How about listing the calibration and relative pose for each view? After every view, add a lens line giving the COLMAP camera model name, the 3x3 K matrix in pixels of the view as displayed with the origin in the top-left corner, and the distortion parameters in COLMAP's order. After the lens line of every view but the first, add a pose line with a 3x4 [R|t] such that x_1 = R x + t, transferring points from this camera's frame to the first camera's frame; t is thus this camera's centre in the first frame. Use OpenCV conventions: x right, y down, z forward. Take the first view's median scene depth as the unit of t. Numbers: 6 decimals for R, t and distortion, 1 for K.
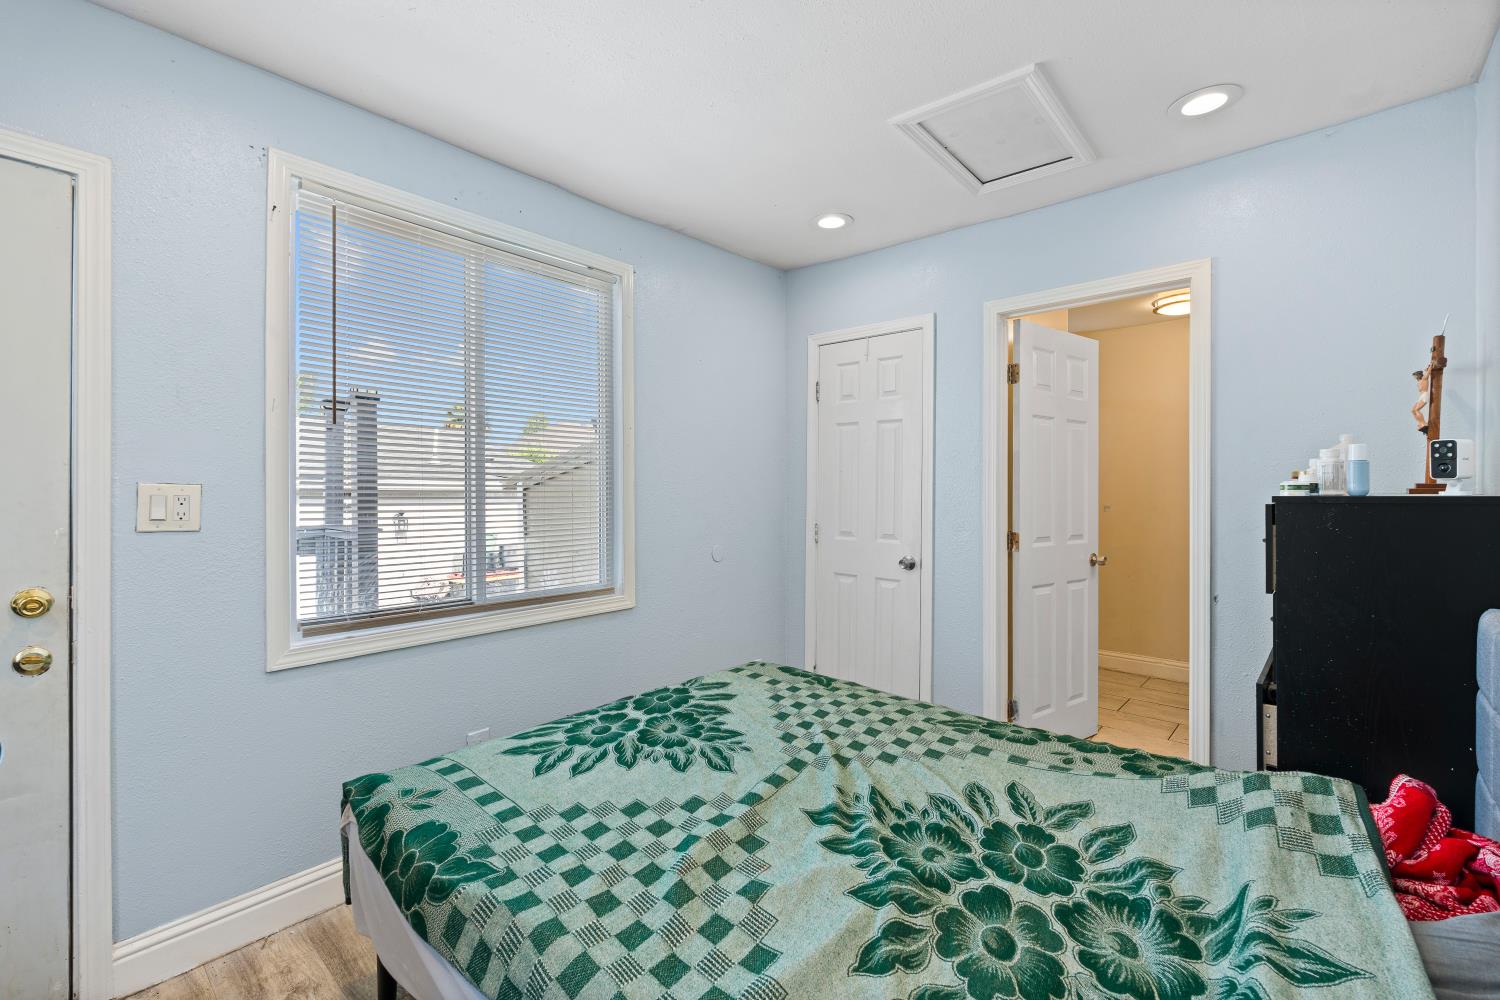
lens RADIAL K [[661.5, 0, 742.0], [0, 661.5, 500.1], [0, 0, 1]] dist [-0.003002, 0.000010]
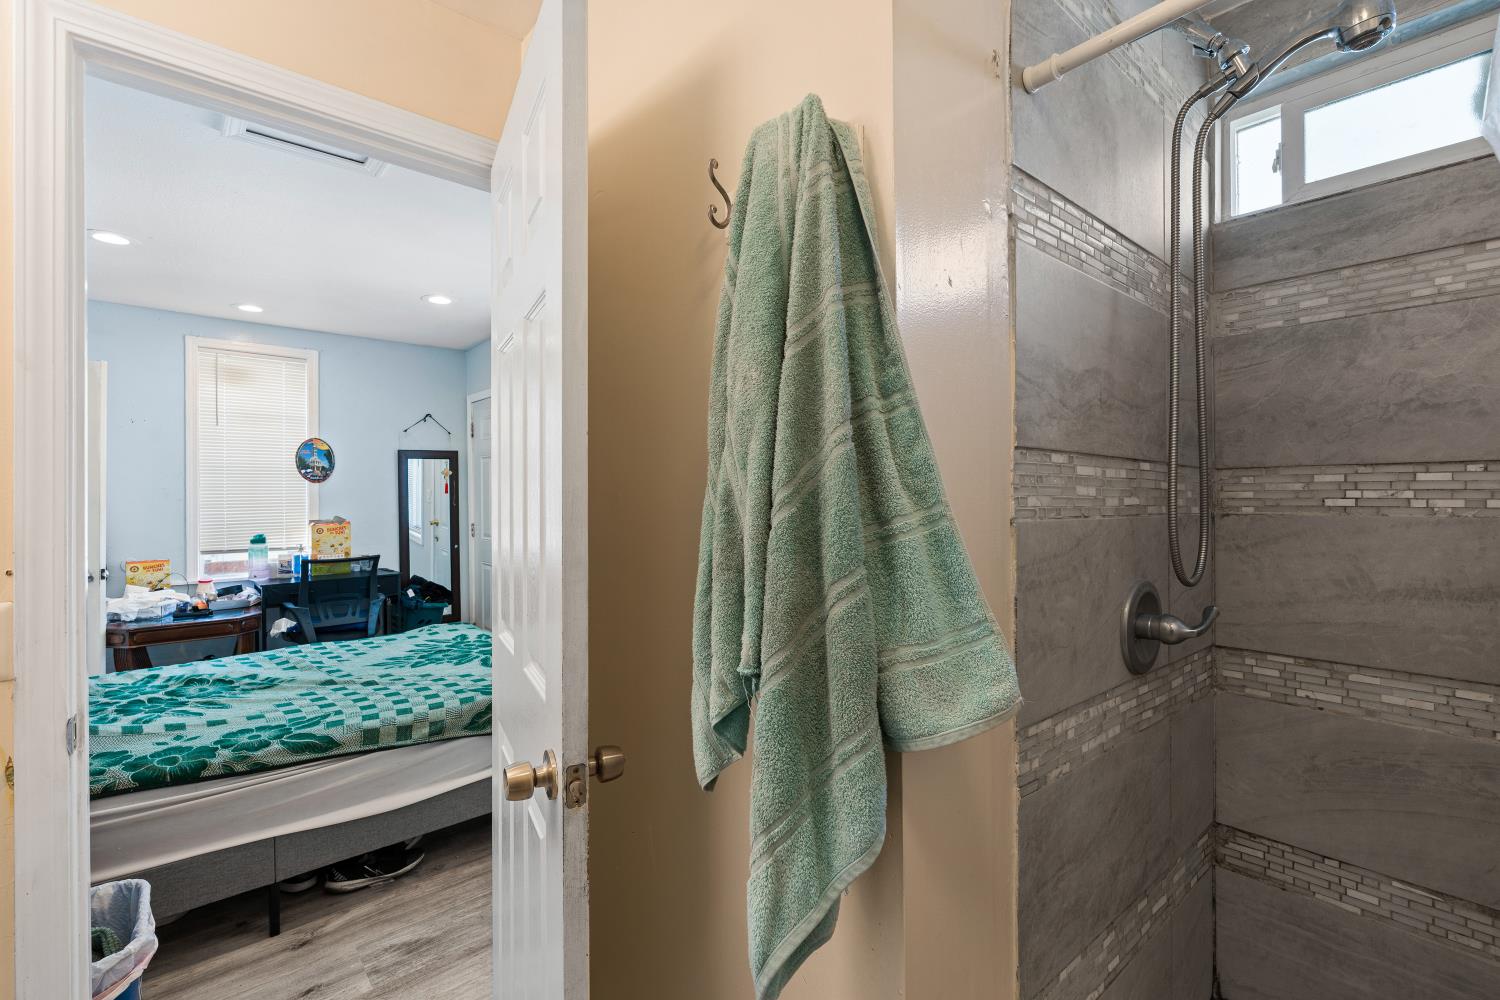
lens RADIAL K [[661.5, 0, 742.0], [0, 661.5, 500.1], [0, 0, 1]] dist [-0.003002, 0.000010]
pose [[-0.131803, 0.000604, -0.991276, 1.354499], [-0.003313, 0.999994, 0.001049, -0.025897], [0.991270, 0.003423, -0.131800, 1.909575]]
